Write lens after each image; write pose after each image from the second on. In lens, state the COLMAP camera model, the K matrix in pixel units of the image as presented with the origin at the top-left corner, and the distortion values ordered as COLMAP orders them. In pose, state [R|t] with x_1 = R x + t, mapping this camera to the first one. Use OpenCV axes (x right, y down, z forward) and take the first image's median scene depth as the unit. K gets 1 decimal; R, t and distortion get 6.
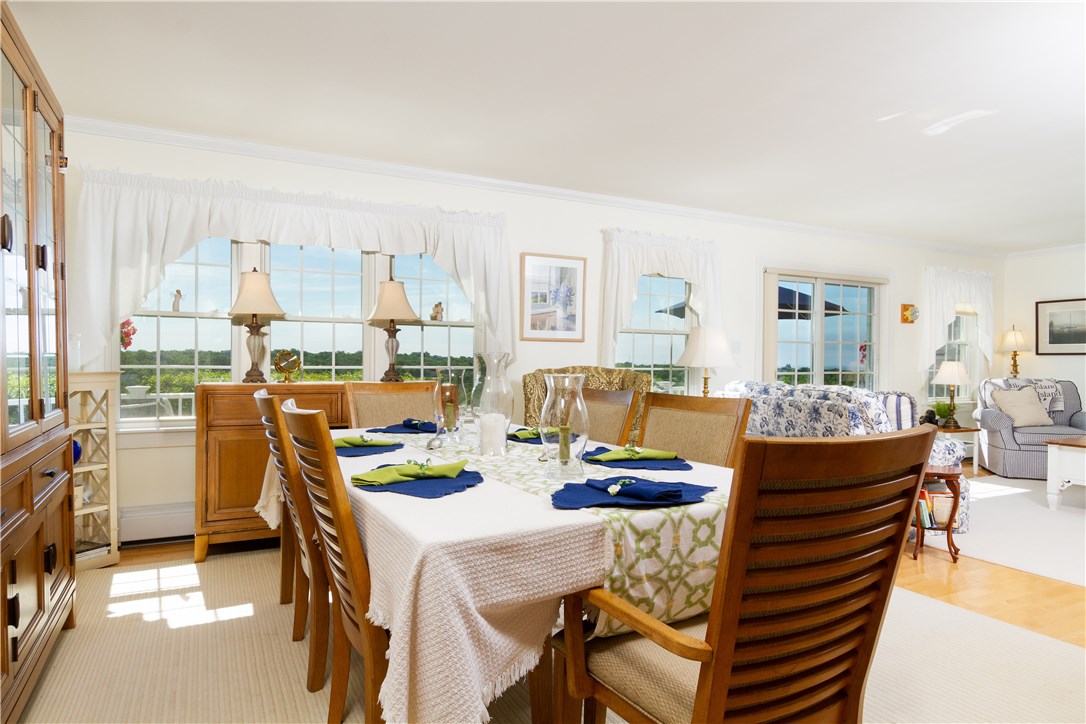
lens RADIAL K [[659.3, 0, 542.6], [0, 659.3, 361.5], [0, 0, 1]] dist [0.007424, -0.000671]
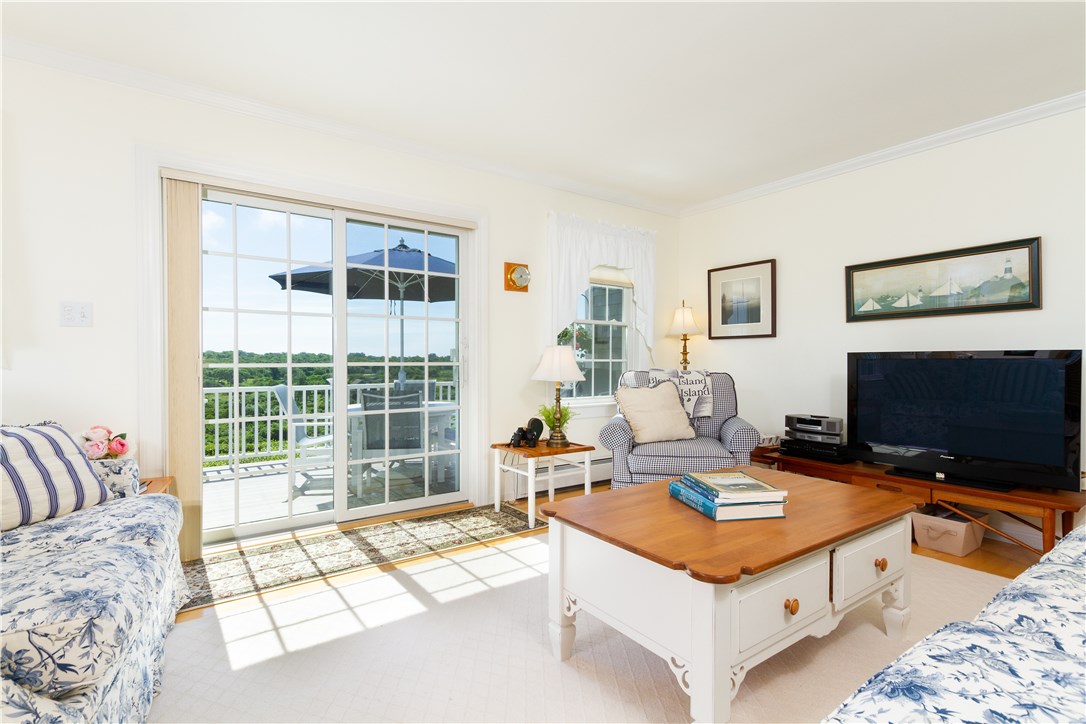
lens RADIAL K [[521.9, 0, 546.9], [0, 521.9, 367.3], [0, 0, 1]] dist [0.006586, -0.000050]
pose [[0.989498, -0.008400, 0.144301, 0.526130], [0.006536, 0.999889, 0.013387, 0.014725], [-0.144397, -0.012303, 0.989443, 0.477311]]
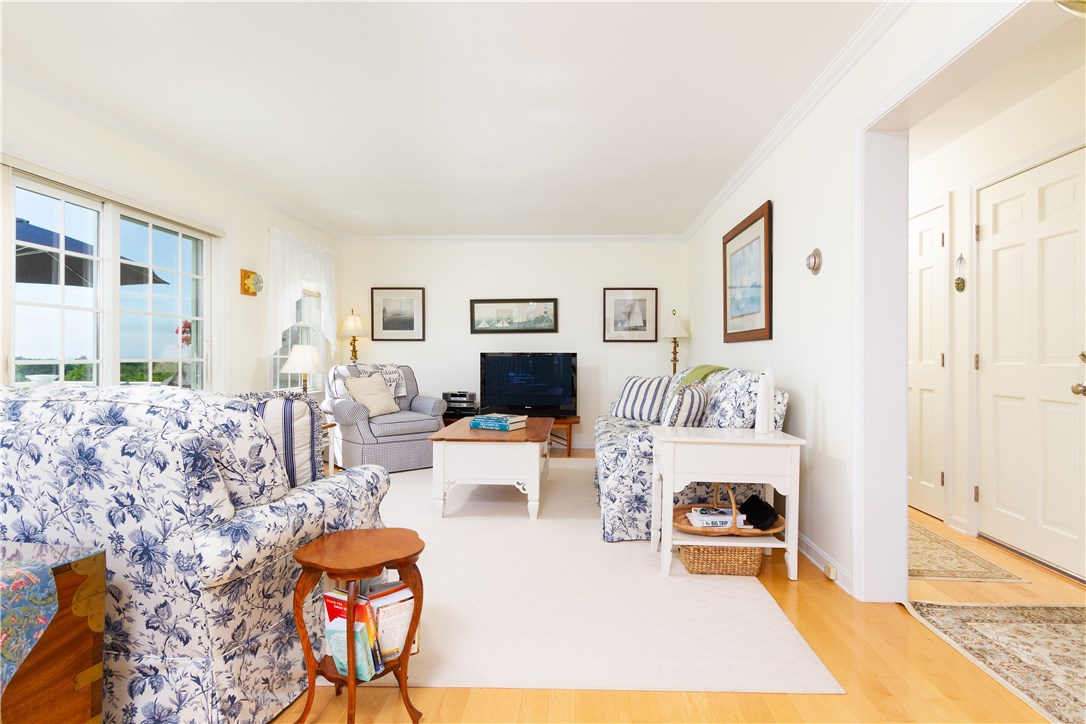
lens RADIAL K [[554.1, 0, 553.0], [0, 554.1, 368.2], [0, 0, 1]] dist [0.010305, -0.001732]
pose [[0.496548, -0.023871, 0.867681, 0.170823], [0.000820, 0.999634, 0.027032, 0.010239], [-0.868009, -0.012711, 0.496386, 0.384969]]
